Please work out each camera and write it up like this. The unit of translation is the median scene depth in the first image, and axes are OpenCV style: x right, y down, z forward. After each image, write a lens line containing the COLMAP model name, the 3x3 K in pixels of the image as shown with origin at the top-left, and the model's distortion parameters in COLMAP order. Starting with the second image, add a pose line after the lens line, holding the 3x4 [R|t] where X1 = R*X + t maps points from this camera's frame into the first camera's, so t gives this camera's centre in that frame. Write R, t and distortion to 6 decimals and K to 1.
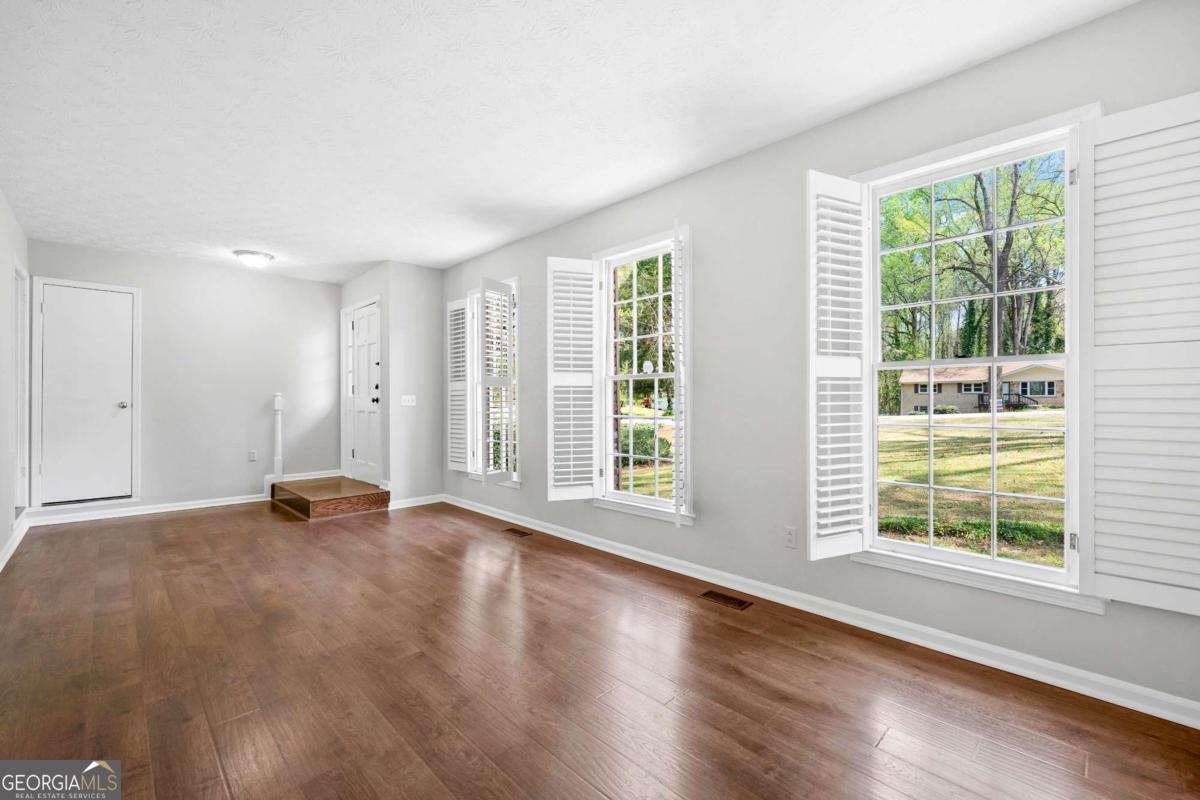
lens RADIAL K [[481.0, 0, 602.4], [0, 481.0, 399.9], [0, 0, 1]] dist [-0.001180, -0.000021]
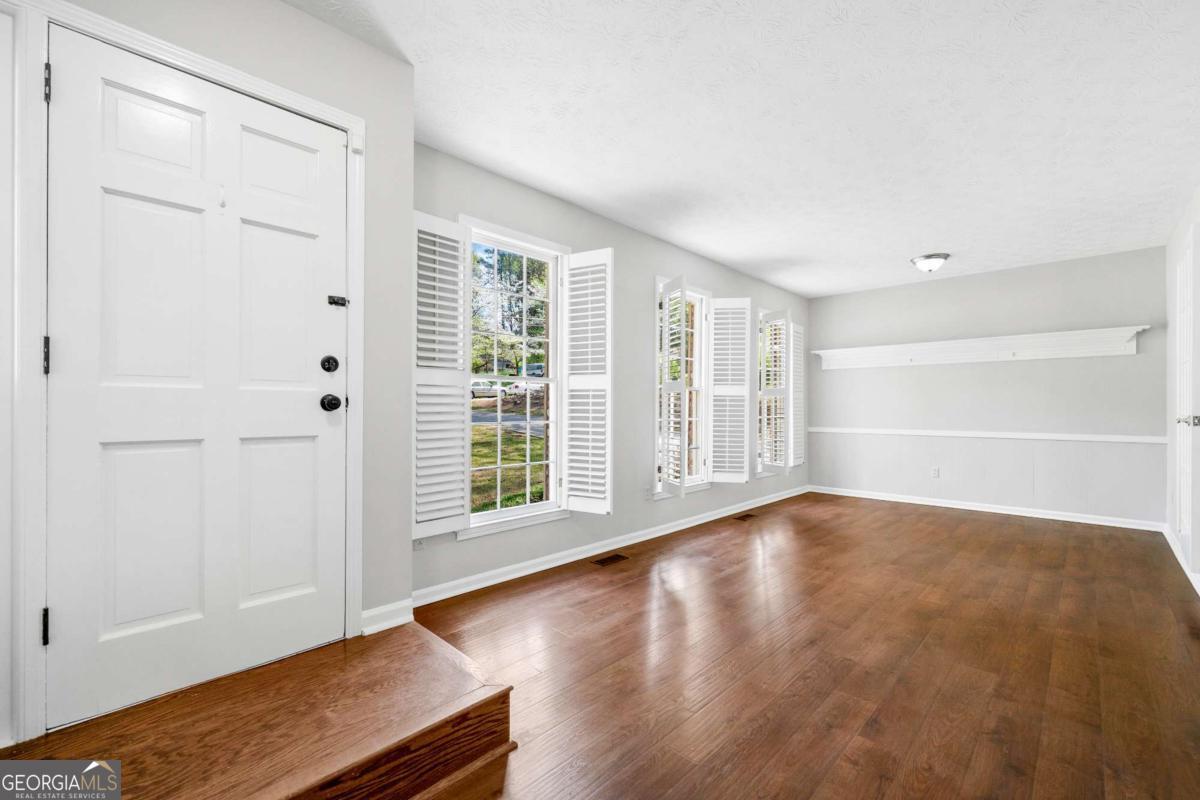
lens RADIAL K [[481.0, 0, 602.4], [0, 481.0, 399.9], [0, 0, 1]] dist [-0.001180, -0.000021]
pose [[0.019580, 0.010752, 0.999750, -1.290468], [-0.009604, 0.999898, -0.010565, 0.000046], [-0.999762, -0.009395, 0.019681, 1.244416]]
